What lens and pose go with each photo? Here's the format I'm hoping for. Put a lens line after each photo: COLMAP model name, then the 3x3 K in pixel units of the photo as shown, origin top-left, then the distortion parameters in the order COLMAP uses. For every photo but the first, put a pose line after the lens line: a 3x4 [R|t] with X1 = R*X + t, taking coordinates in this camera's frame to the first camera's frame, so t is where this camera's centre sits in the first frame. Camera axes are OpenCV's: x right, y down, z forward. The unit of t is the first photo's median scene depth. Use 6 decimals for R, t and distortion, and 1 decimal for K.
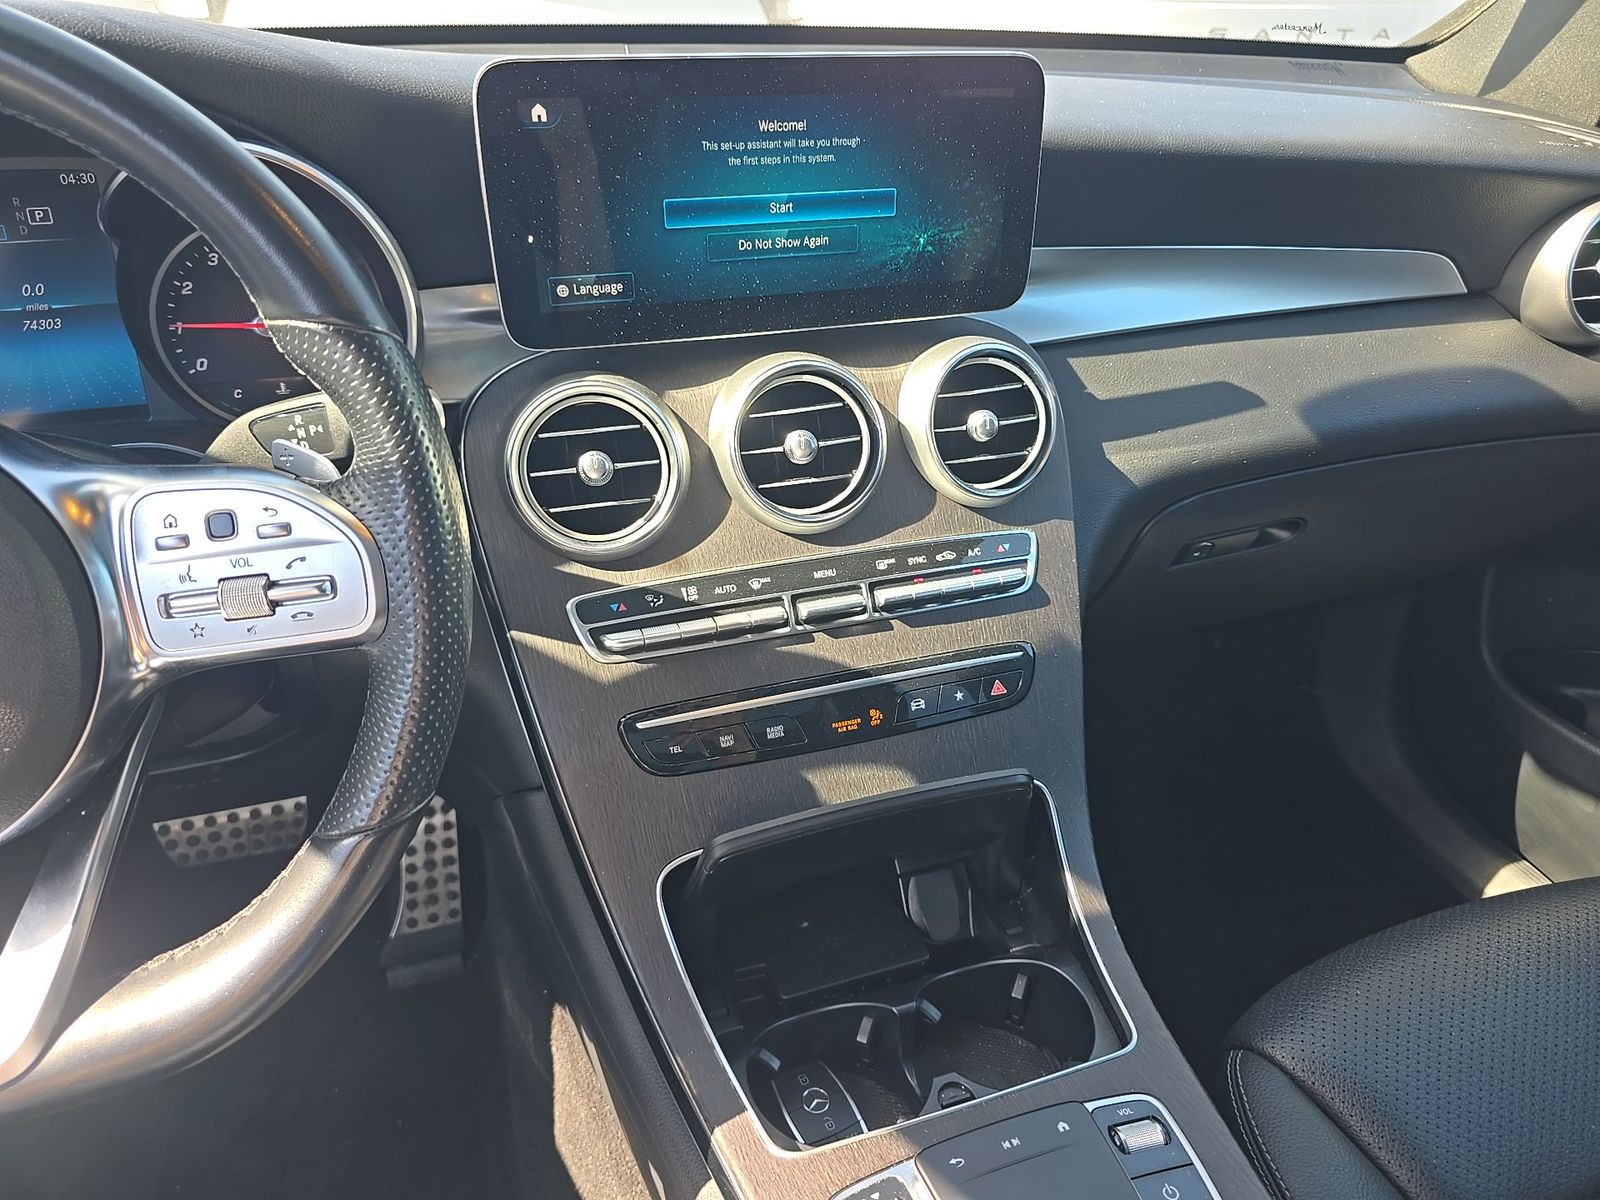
lens RADIAL K [[1080.0, 0, 805.3], [0, 1080.0, 602.4], [0, 0, 1]] dist [0.067457, -0.033040]
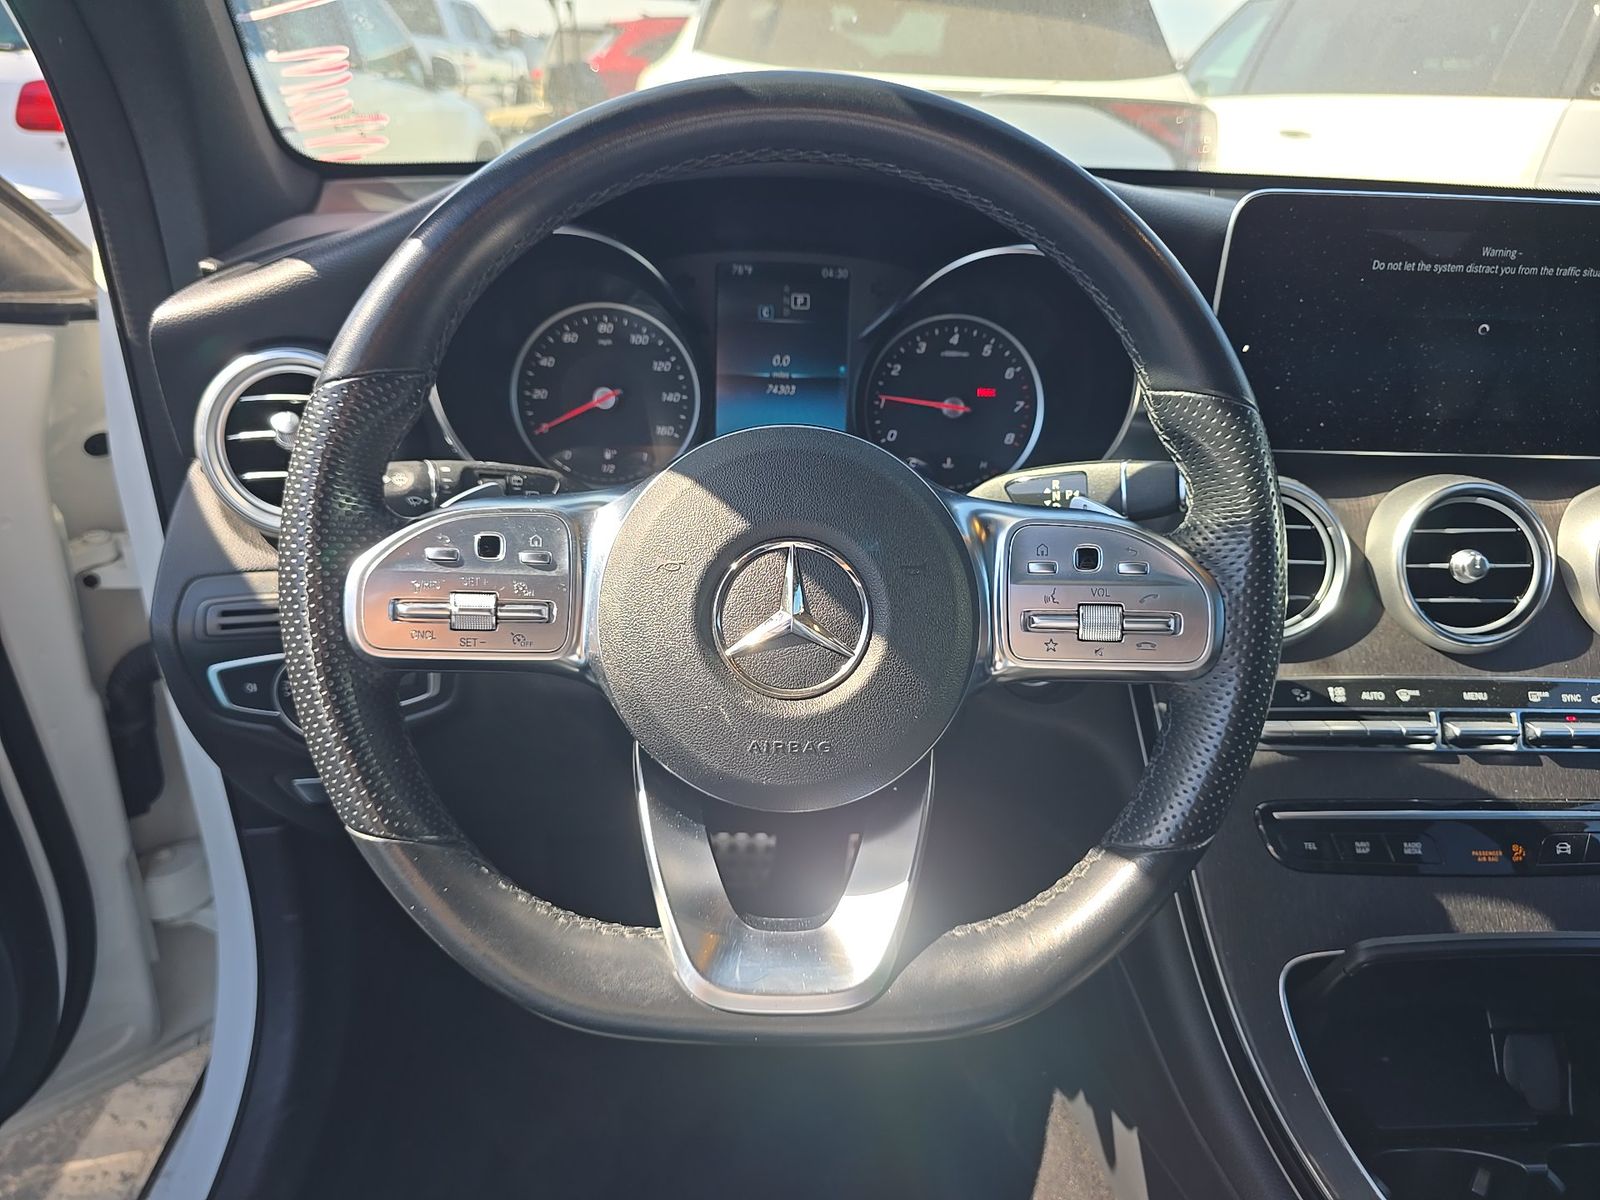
lens RADIAL K [[1080.0, 0, 805.3], [0, 1080.0, 602.4], [0, 0, 1]] dist [0.067457, -0.033040]
pose [[0.964796, 0.138423, -0.223623, -0.360406], [-0.157860, 0.984874, -0.071432, 0.057489], [0.210353, 0.104219, 0.972055, -0.112270]]
